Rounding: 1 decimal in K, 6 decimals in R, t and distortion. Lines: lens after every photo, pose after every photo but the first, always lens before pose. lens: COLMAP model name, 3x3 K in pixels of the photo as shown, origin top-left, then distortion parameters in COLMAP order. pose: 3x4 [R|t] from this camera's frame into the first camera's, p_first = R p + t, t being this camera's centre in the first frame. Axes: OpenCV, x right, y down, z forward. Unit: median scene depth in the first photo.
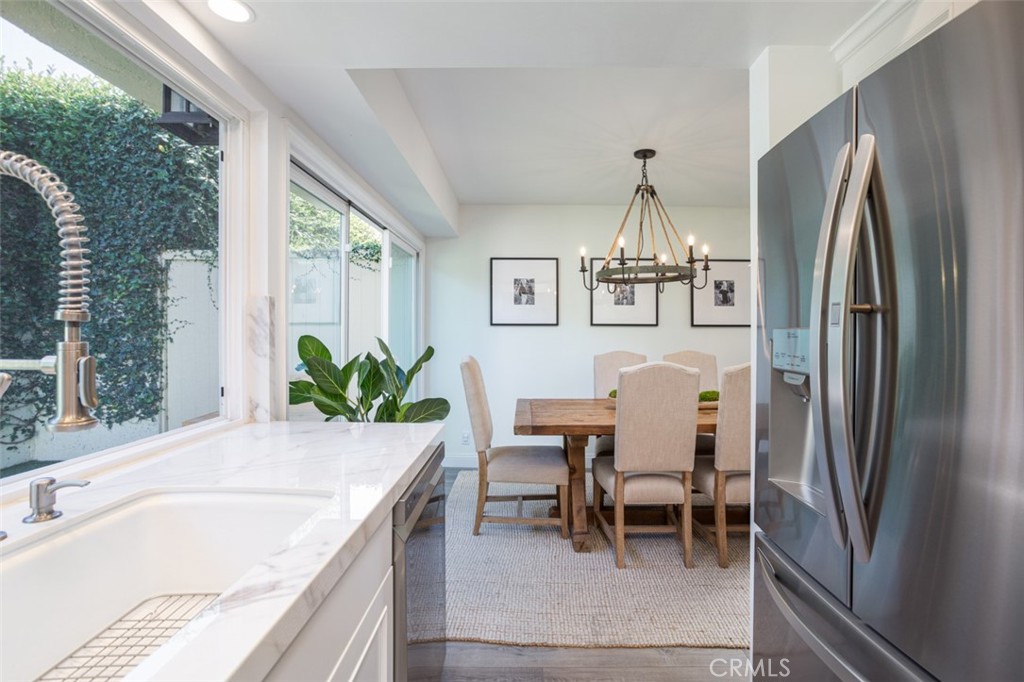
lens RADIAL K [[493.4, 0, 511.5], [0, 493.4, 338.4], [0, 0, 1]] dist [0.012491, 0.001529]
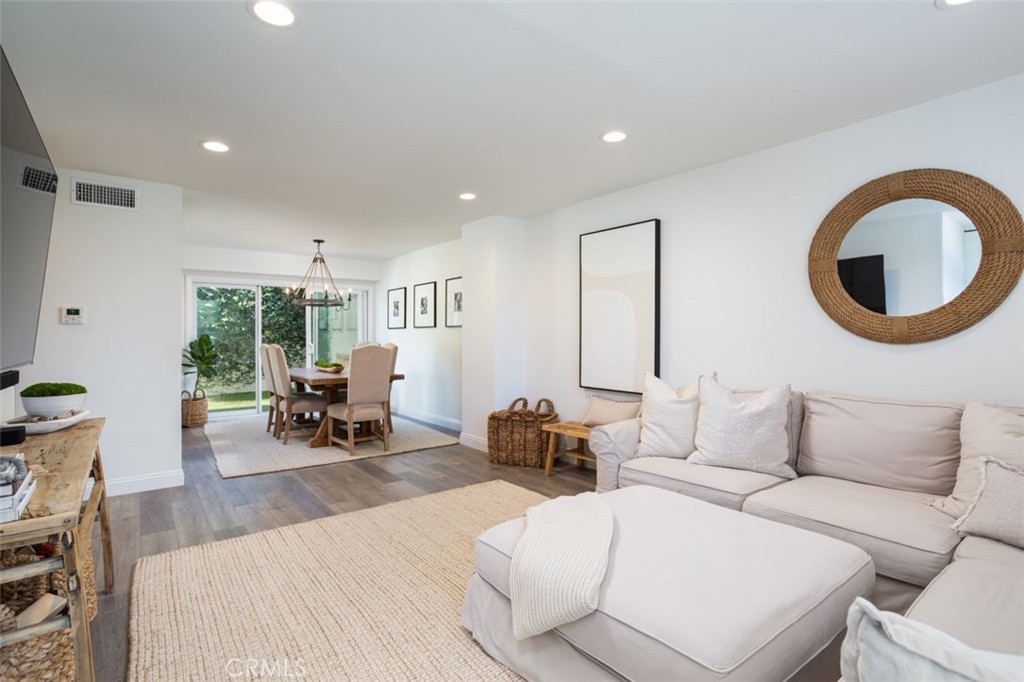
lens RADIAL K [[493.4, 0, 509.6], [0, 493.4, 339.7], [0, 0, 1]] dist [0.012491, 0.001529]
pose [[0.615898, -0.003955, -0.787816, 1.705234], [0.007224, 0.999974, 0.000628, 0.017245], [0.787792, -0.006078, 0.615911, 0.267191]]
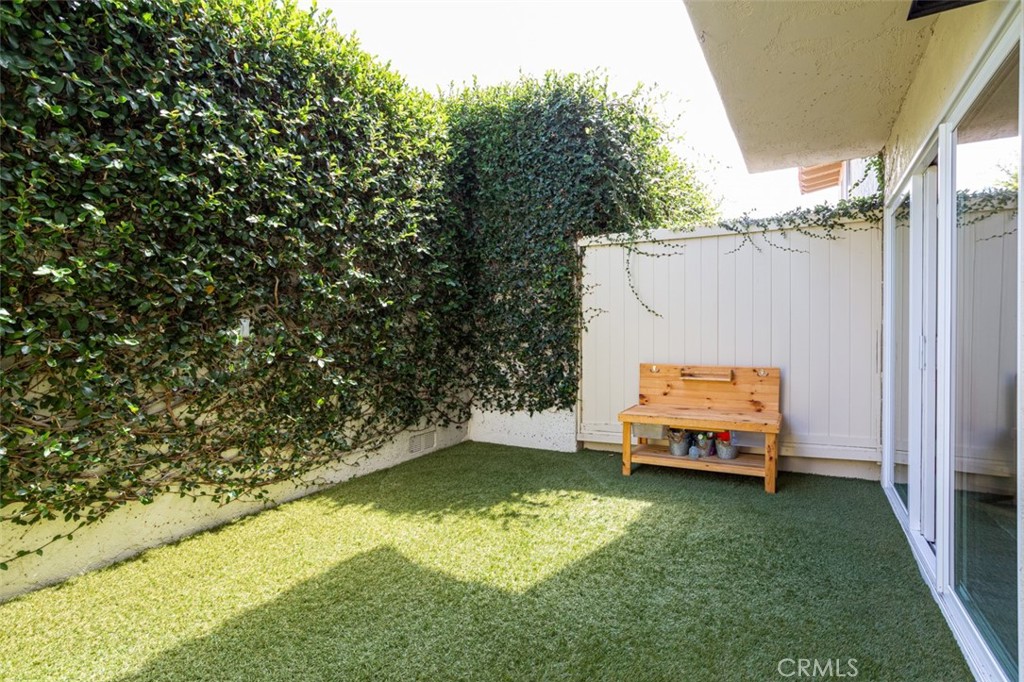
lens RADIAL K [[525.2, 0, 513.6], [0, 525.2, 343.9], [0, 0, 1]] dist [-0.024781, -0.000153]
pose [[0.882389, 0.001481, -0.470518, -0.331451], [-0.000328, 0.999997, 0.002532, 0.030049], [0.470520, -0.002080, 0.882387, 0.029695]]
